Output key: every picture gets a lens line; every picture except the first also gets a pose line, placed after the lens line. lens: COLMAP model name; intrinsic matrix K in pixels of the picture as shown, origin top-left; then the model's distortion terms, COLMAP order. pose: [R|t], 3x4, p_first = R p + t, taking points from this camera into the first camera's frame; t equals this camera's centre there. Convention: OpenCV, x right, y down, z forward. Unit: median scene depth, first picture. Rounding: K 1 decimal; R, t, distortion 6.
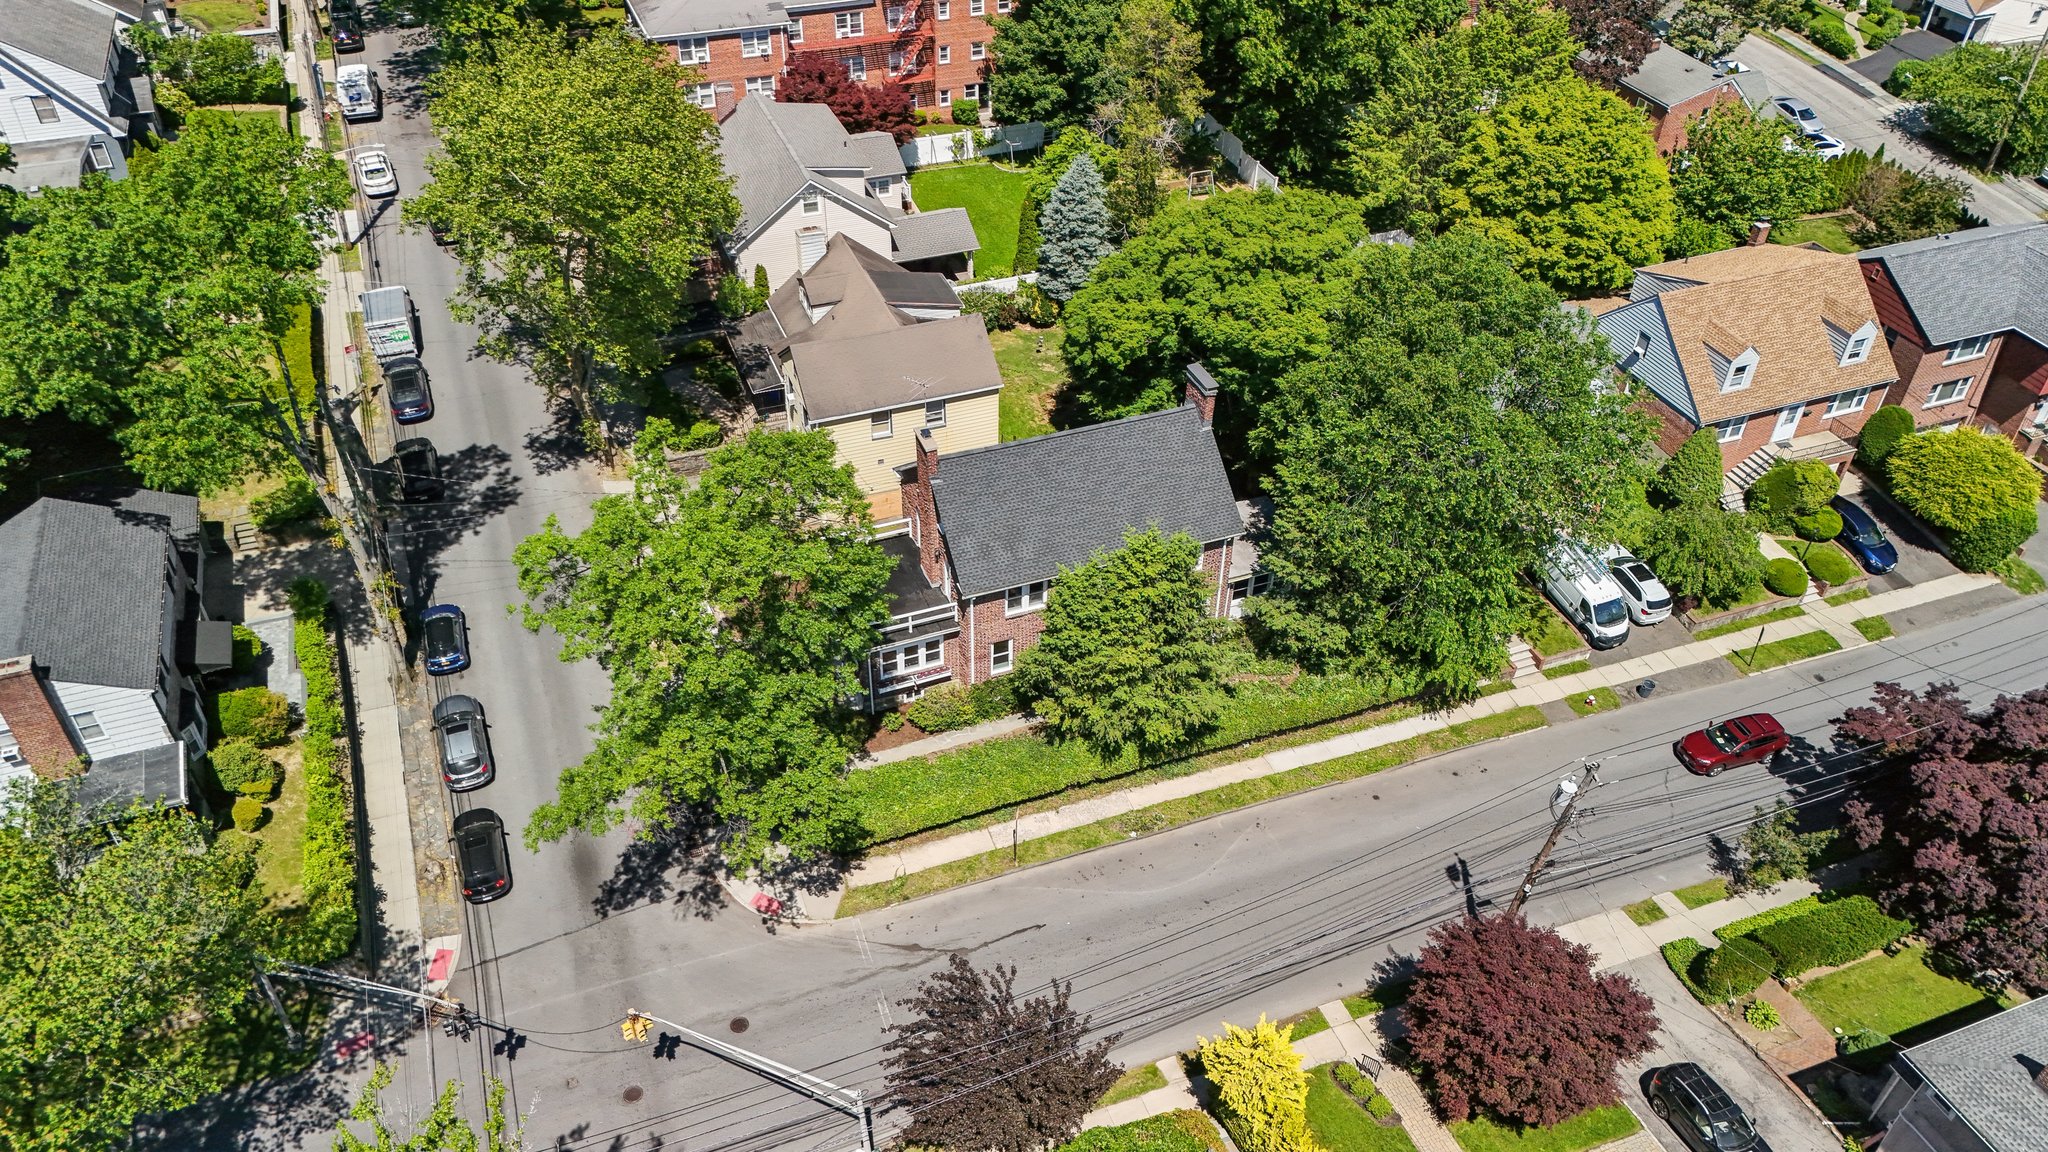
lens RADIAL K [[1518.2, 0, 1024.3], [0, 1518.2, 569.6], [0, 0, 1]] dist [0.036517, -0.029676]
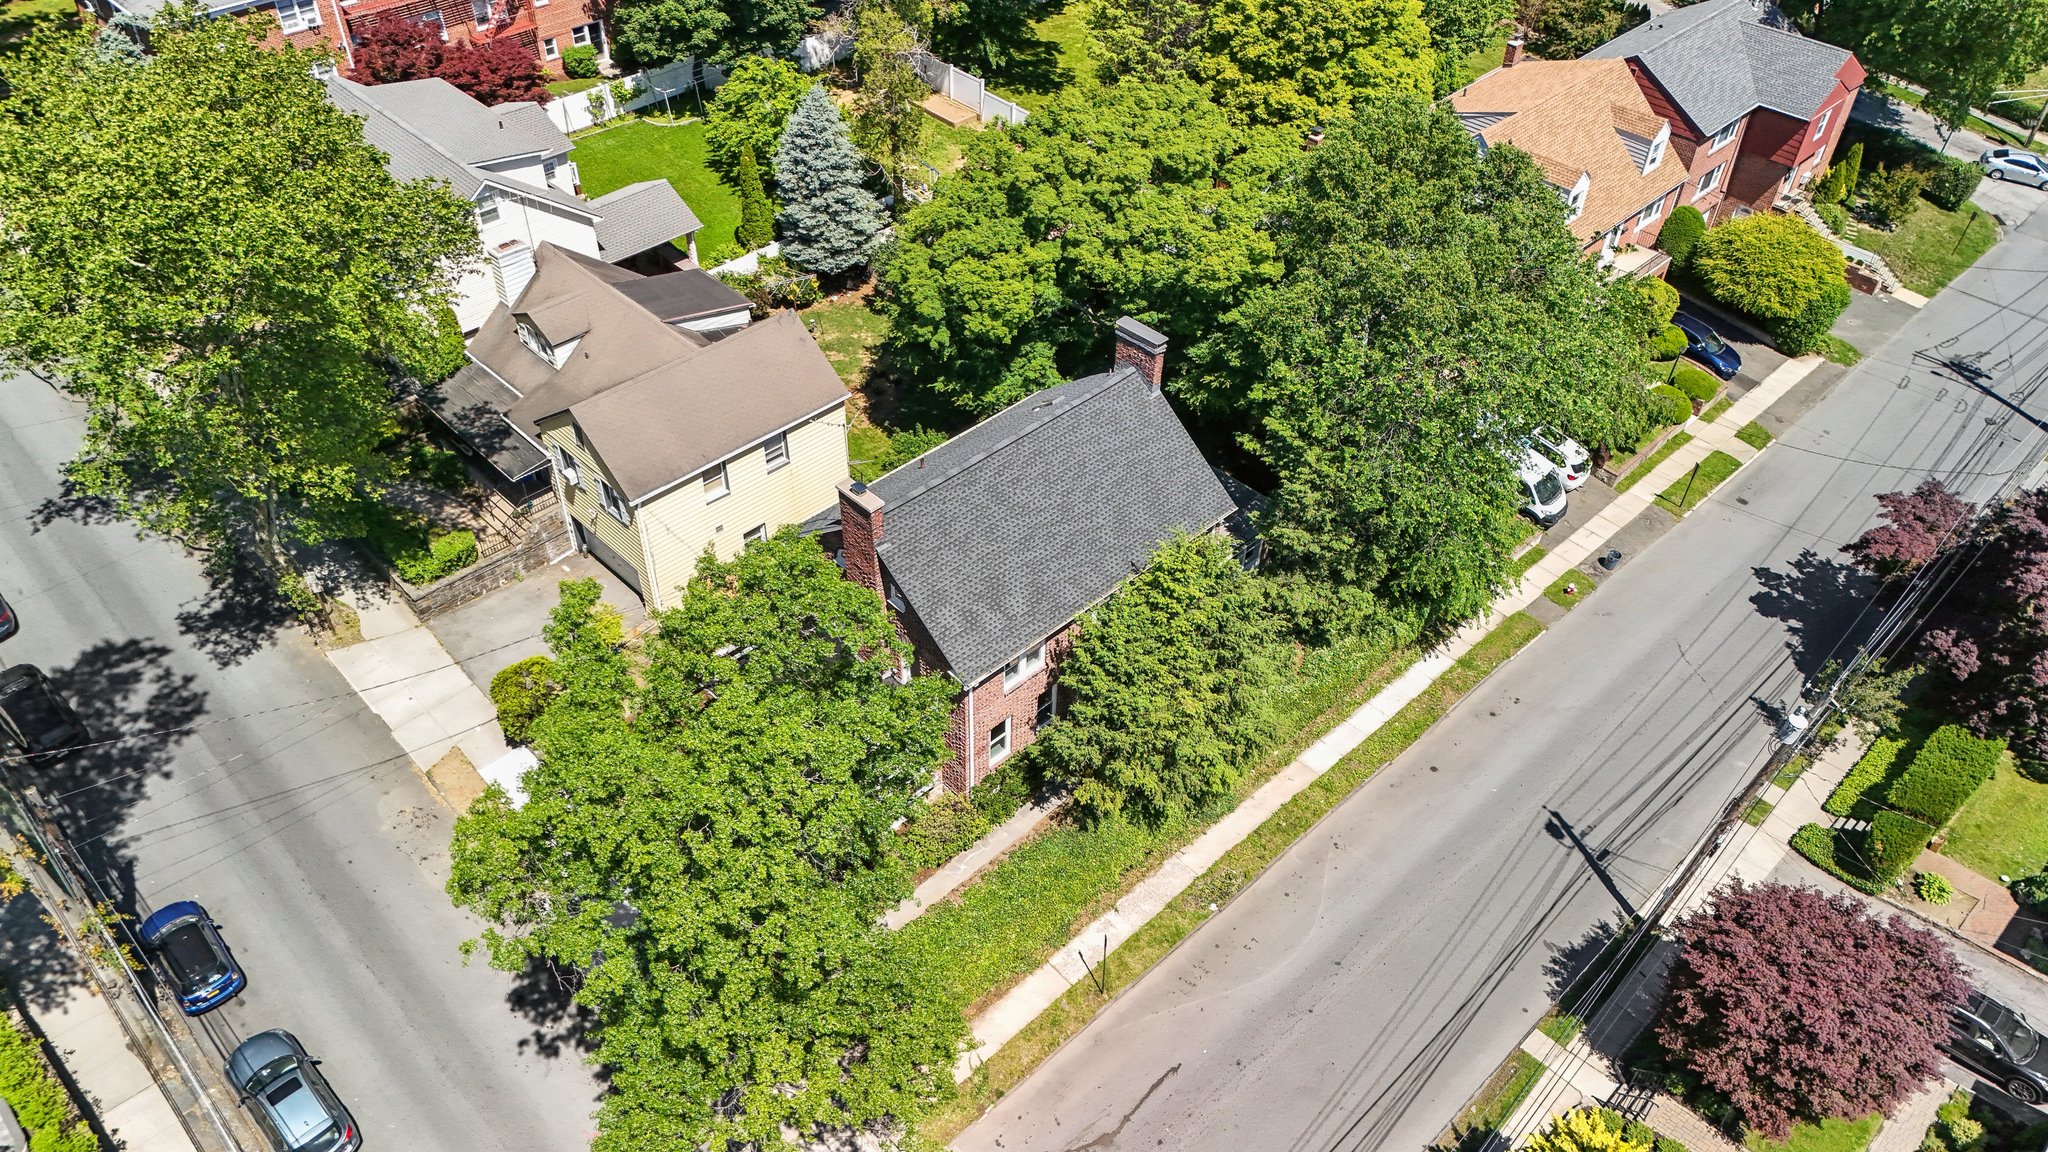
lens RADIAL K [[1518.2, 0, 1026.8], [0, 1518.2, 565.4], [0, 0, 1]] dist [0.036517, -0.029676]
pose [[0.919204, -0.259102, 0.296532, -0.189129], [0.243936, 0.965814, 0.087739, -0.085270], [-0.309128, -0.008315, 0.950984, 0.237903]]
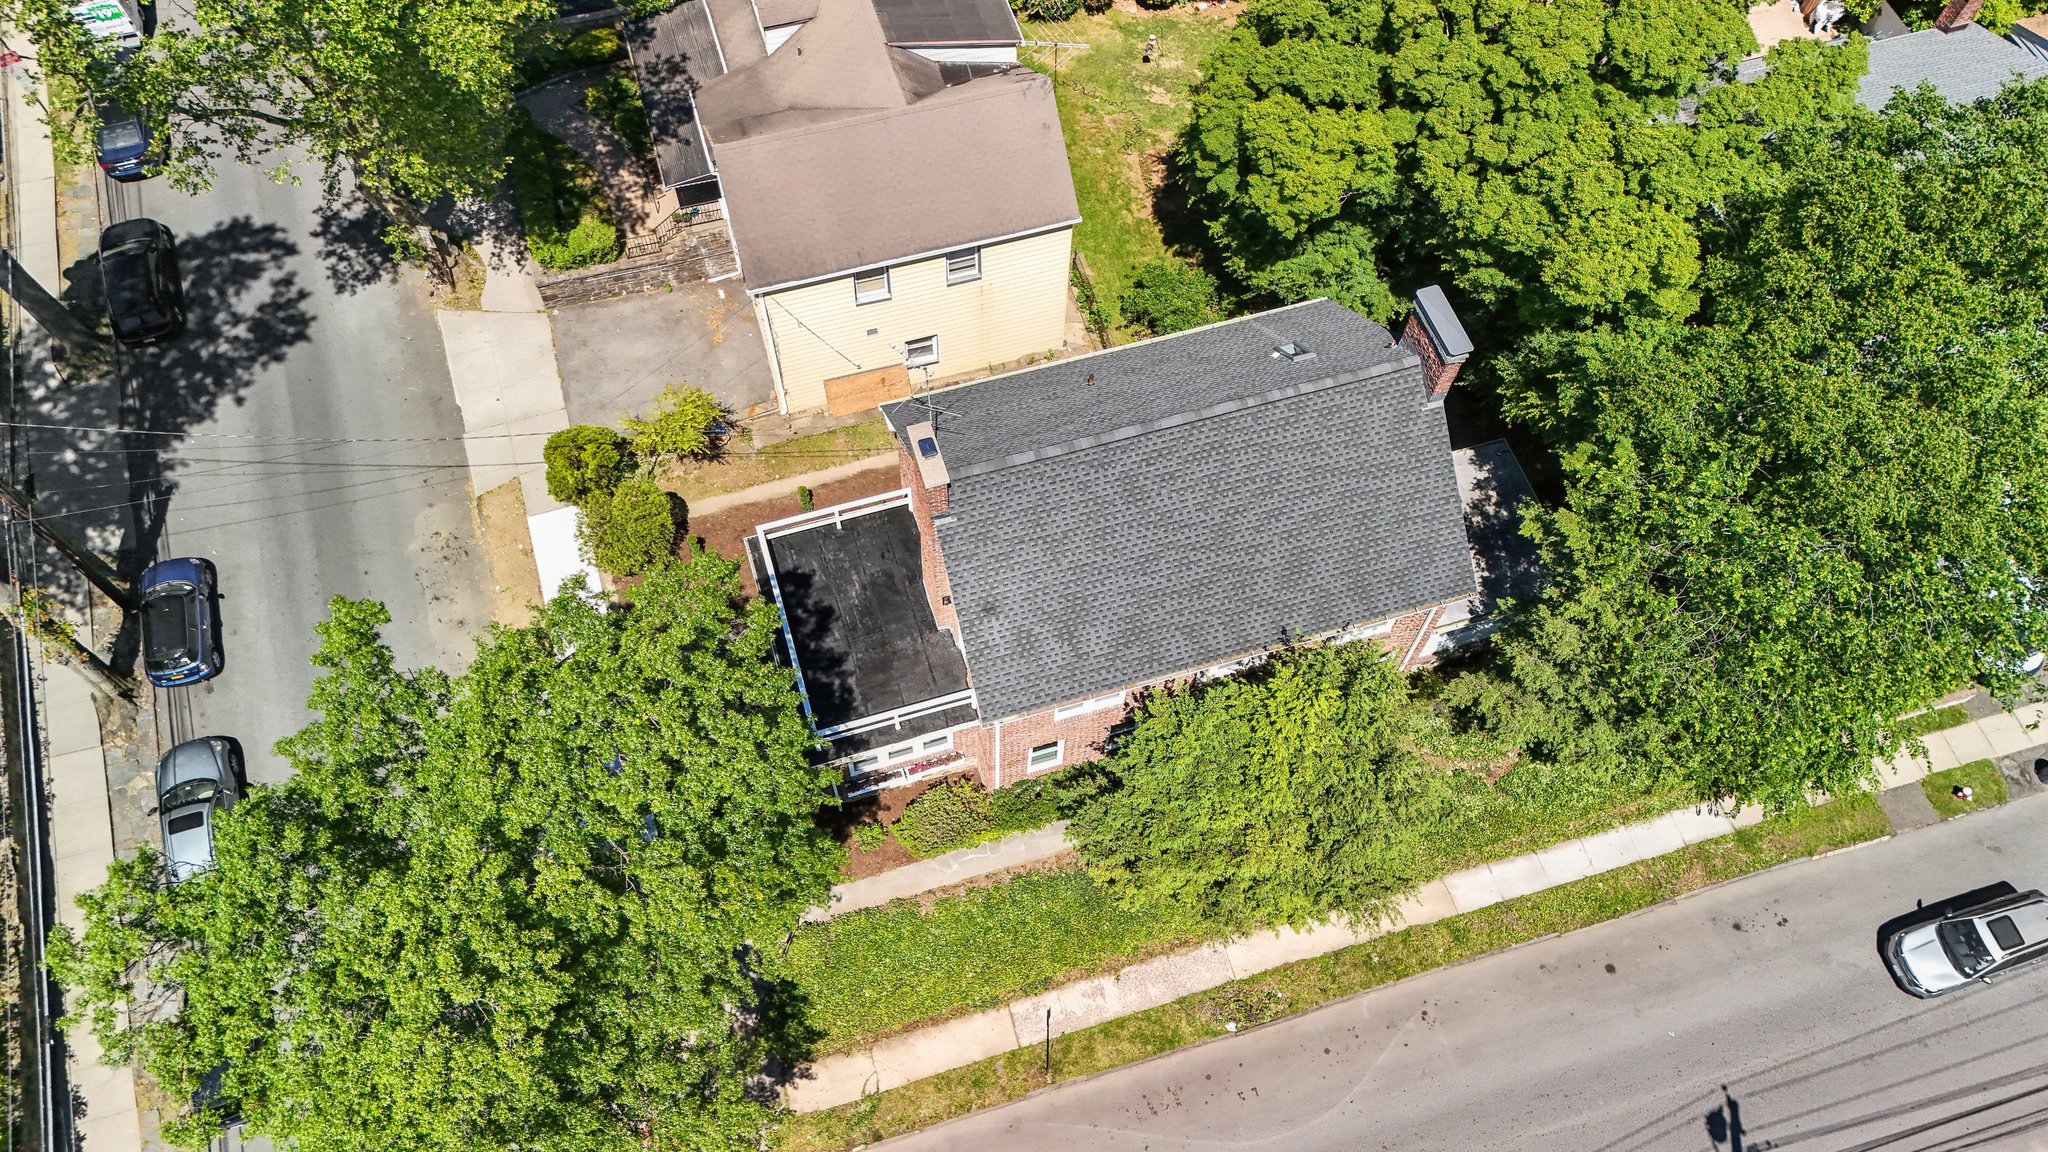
lens RADIAL K [[1518.2, 0, 1023.6], [0, 1518.2, 579.0], [0, 0, 1]] dist [0.036517, -0.029676]
pose [[0.997239, 0.066782, -0.032477, -0.007749], [-0.049369, 0.922904, 0.381853, -0.222592], [0.055474, -0.379195, 0.923652, 0.415027]]
